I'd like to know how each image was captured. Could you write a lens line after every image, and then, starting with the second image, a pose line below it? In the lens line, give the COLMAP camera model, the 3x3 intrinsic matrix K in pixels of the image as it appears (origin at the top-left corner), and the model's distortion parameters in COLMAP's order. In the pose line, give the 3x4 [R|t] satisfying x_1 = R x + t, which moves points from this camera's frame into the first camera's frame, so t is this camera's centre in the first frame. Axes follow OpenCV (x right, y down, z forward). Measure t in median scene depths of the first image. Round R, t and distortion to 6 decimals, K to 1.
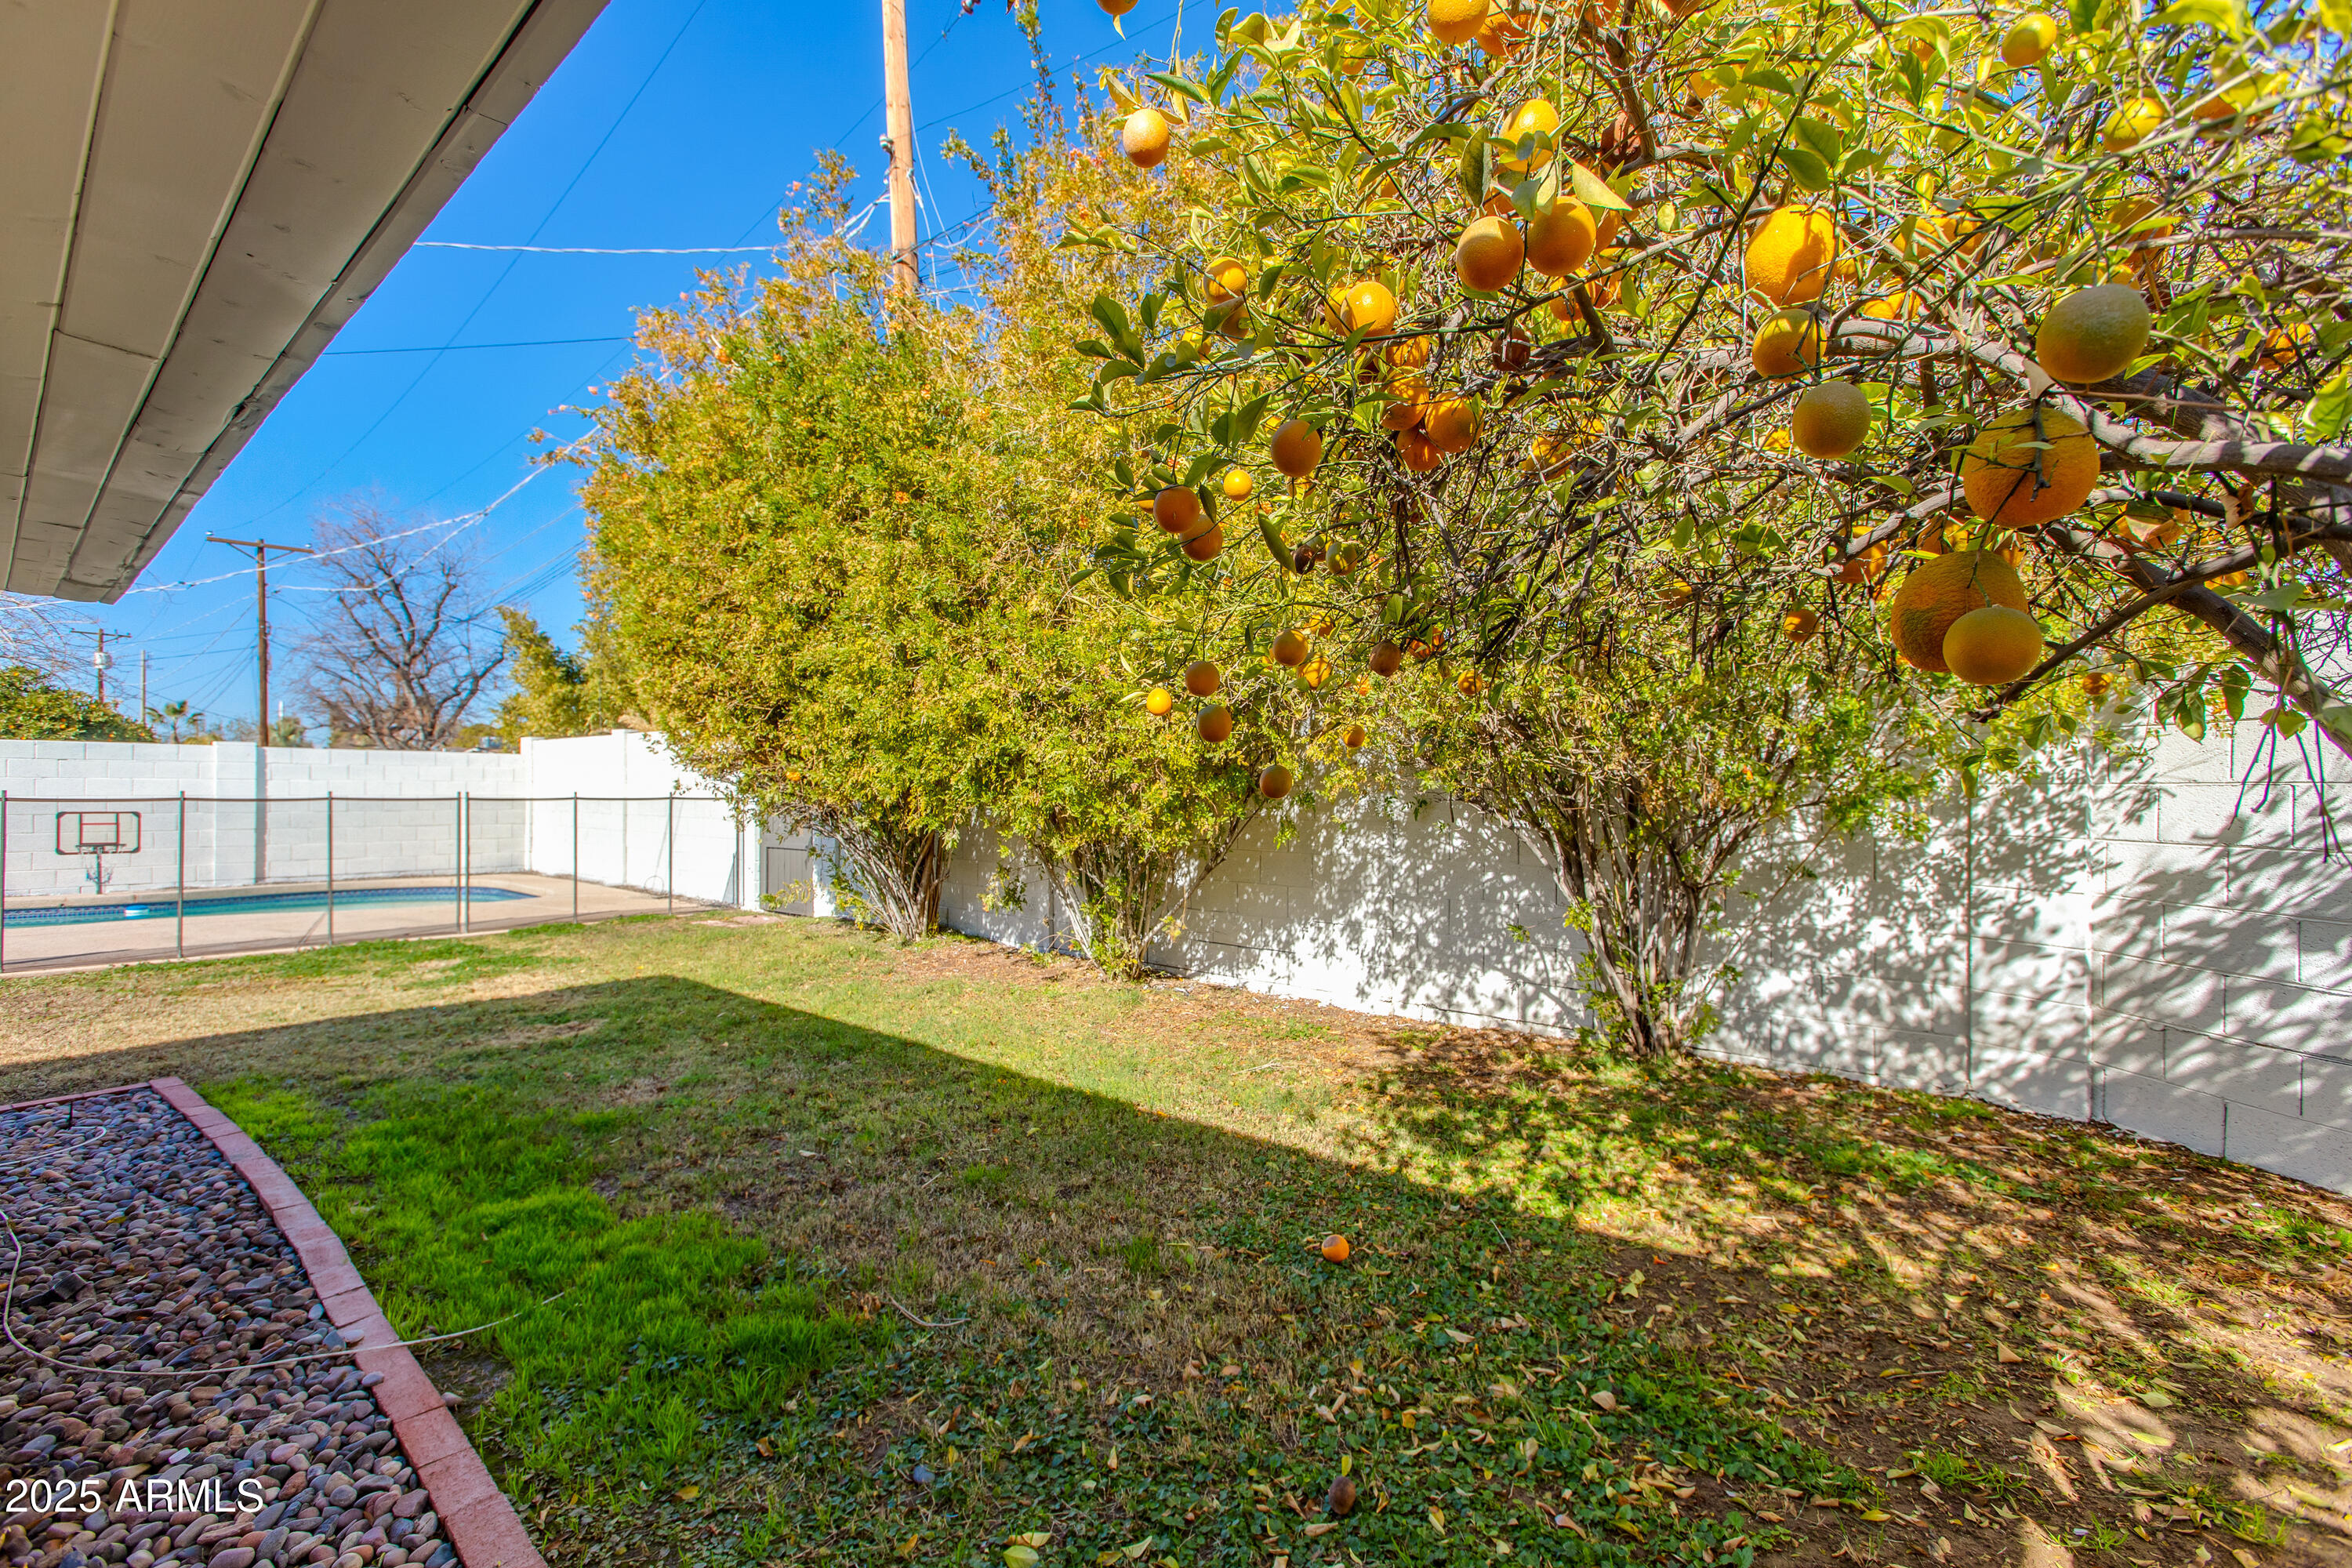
lens RADIAL K [[976.3, 0, 1166.2], [0, 976.3, 792.7], [0, 0, 1]] dist [0.000890, 0.000122]
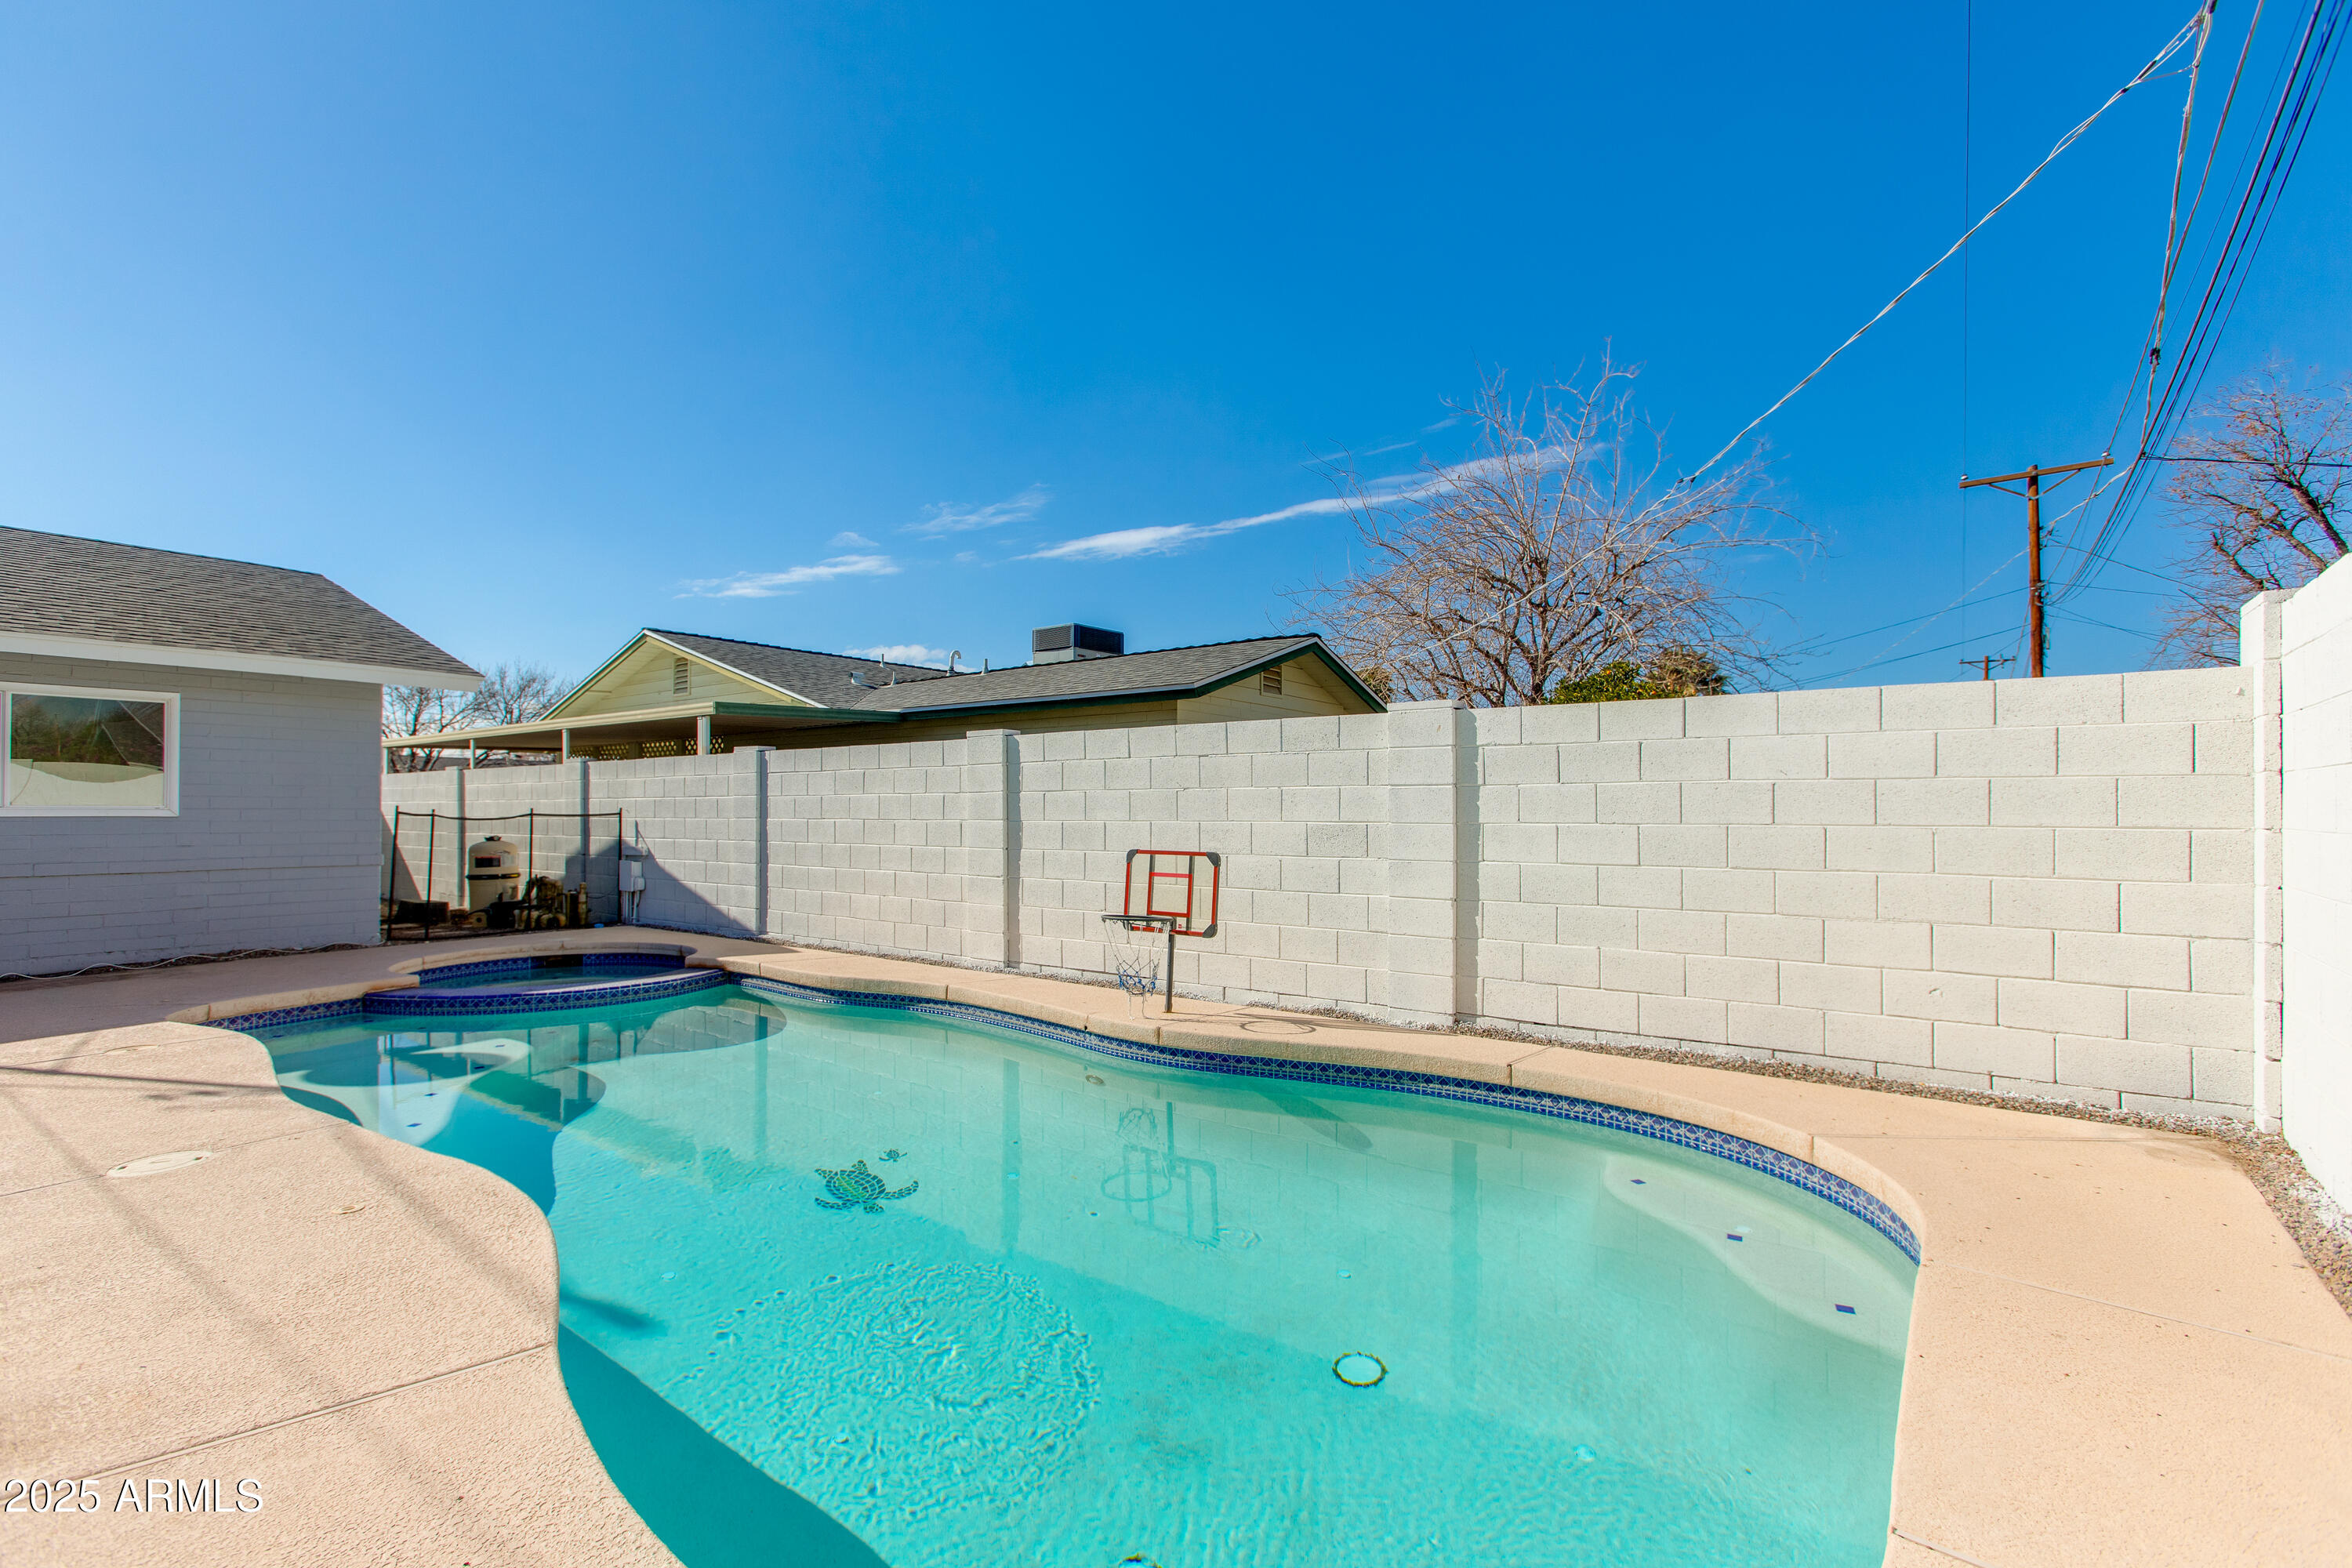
lens RADIAL K [[976.3, 0, 1166.2], [0, 976.3, 792.7], [0, 0, 1]] dist [0.000890, 0.000122]
pose [[0.031224, -0.013979, -0.999415, -0.551559], [-0.006660, 0.999877, -0.014193, -0.006009], [0.999490, 0.007099, 0.031127, 0.974571]]
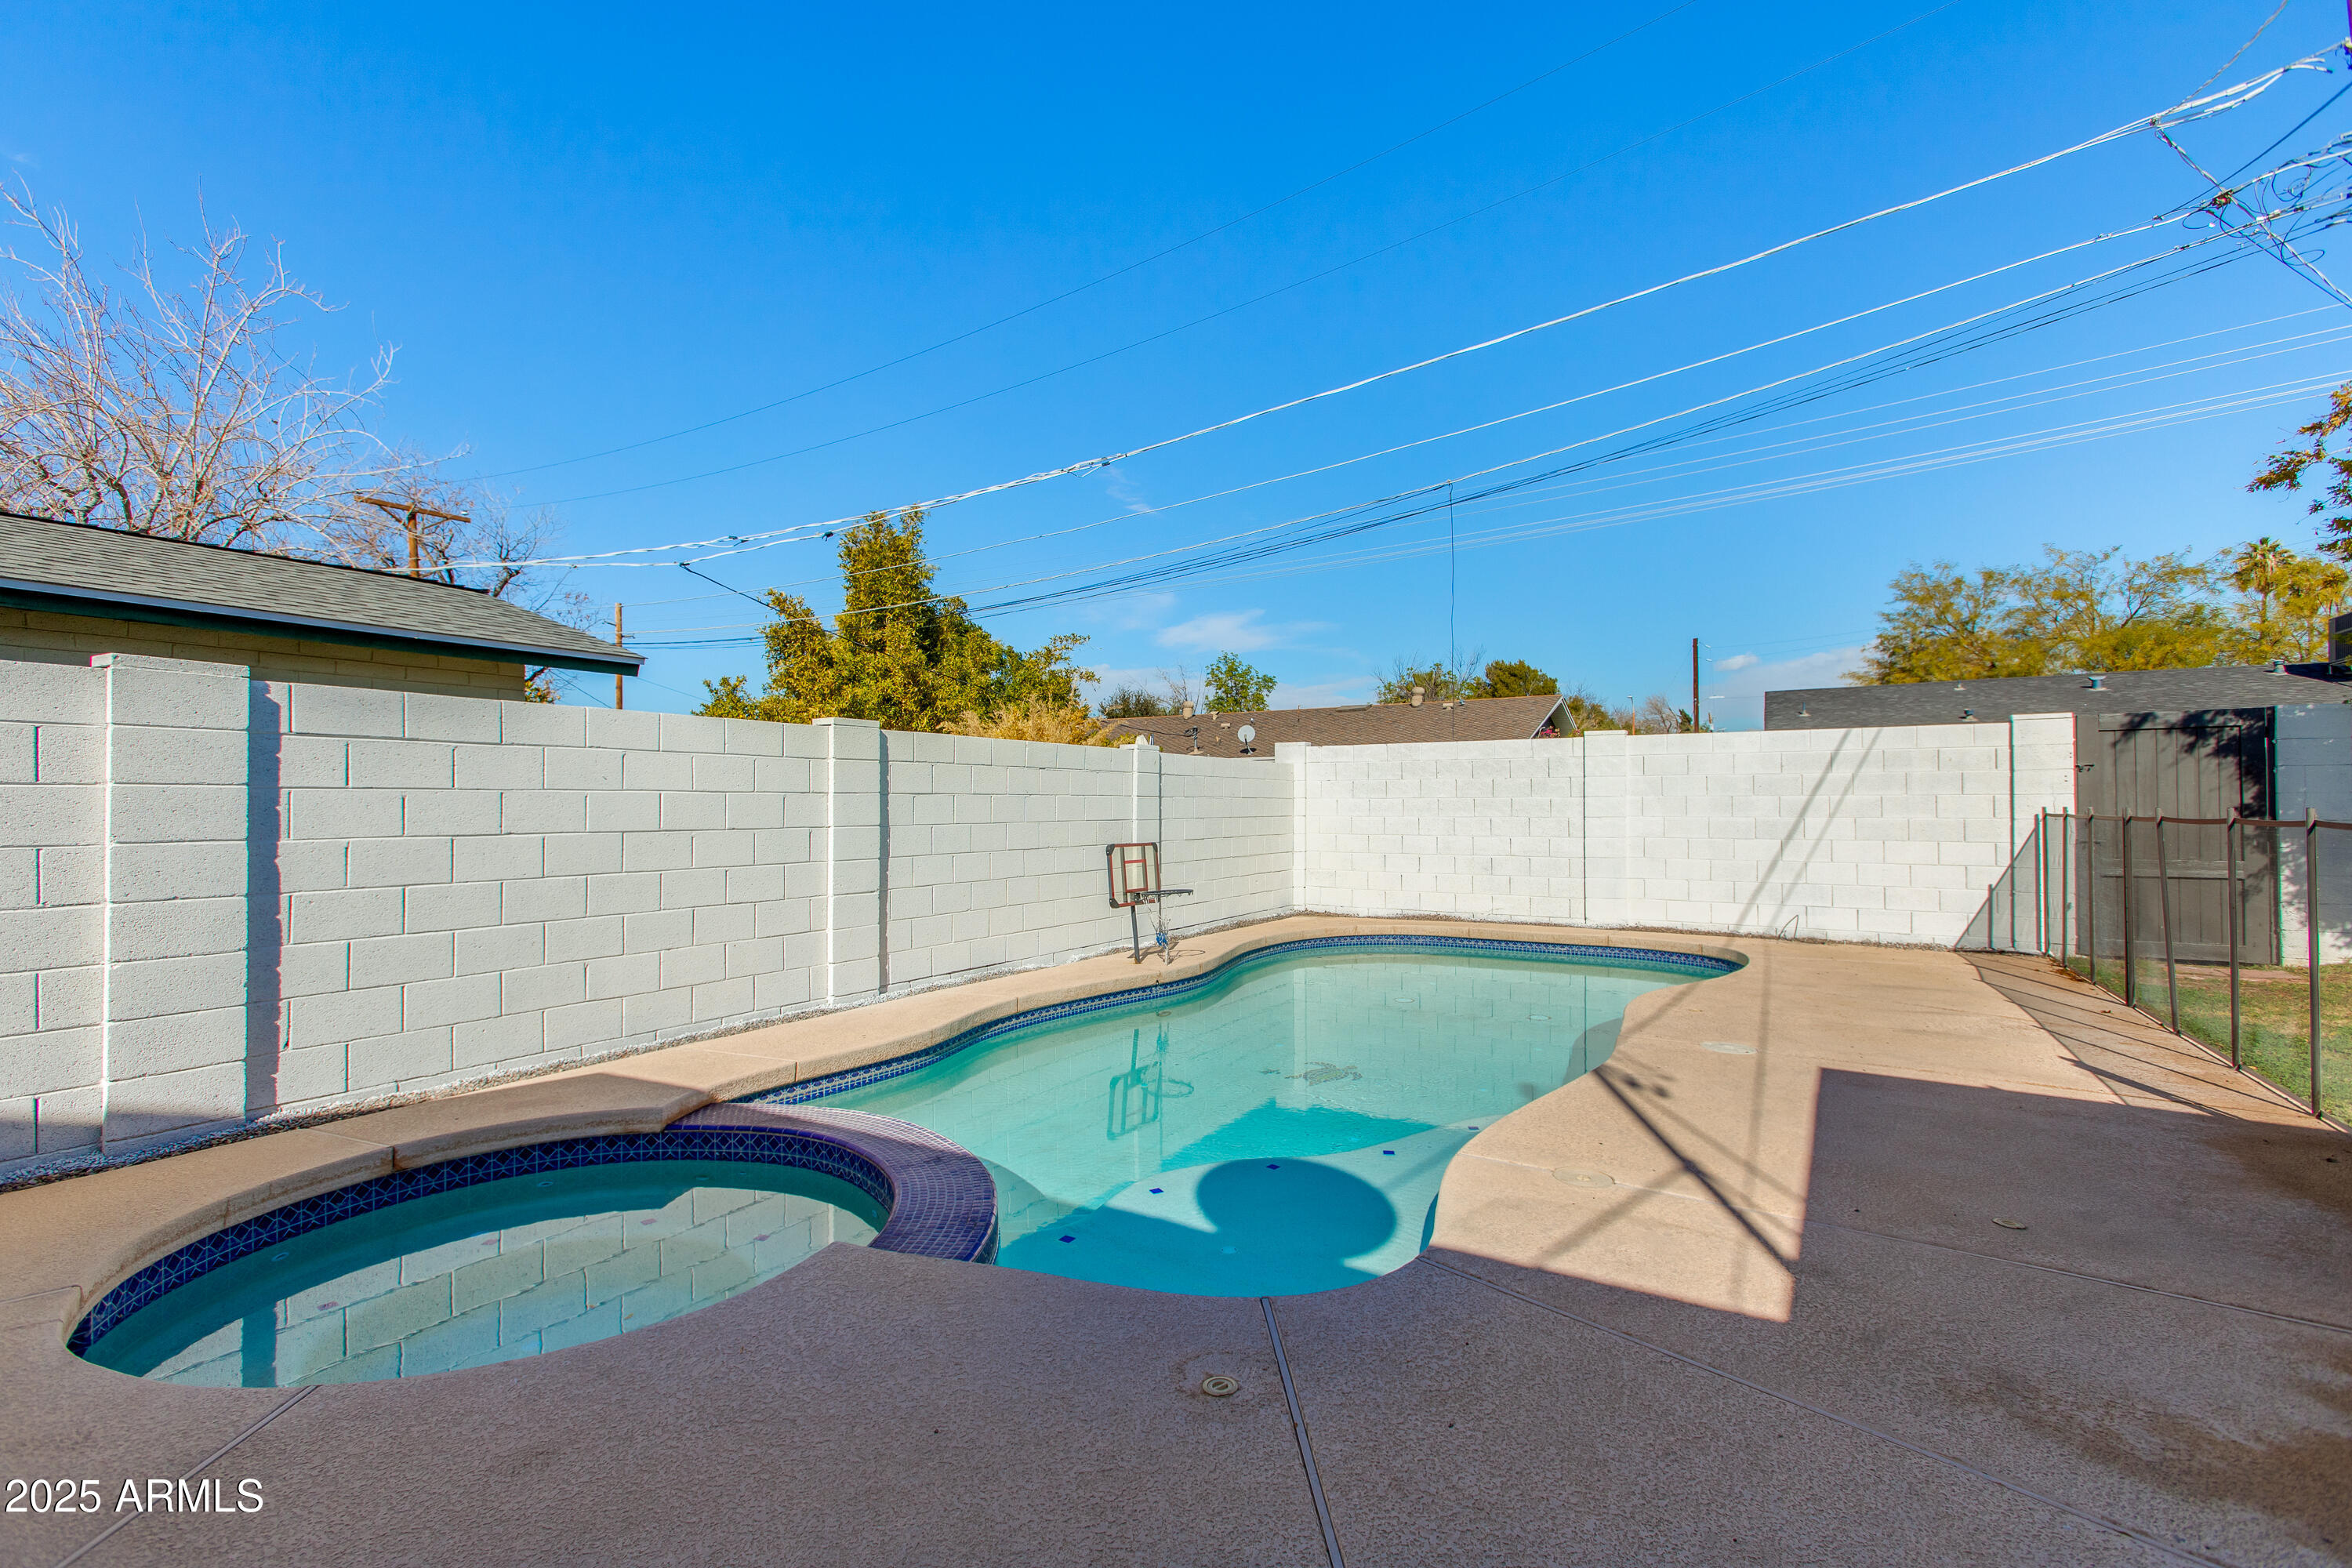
lens RADIAL K [[1040.3, 0, 1177.9], [0, 1040.3, 800.1], [0, 0, 1]] dist [-0.000859, 0.000145]
pose [[0.996998, -0.007092, 0.077104, -1.109697], [0.008605, 0.999777, -0.019304, 0.001603], [-0.076950, 0.019909, 0.996836, 0.241470]]
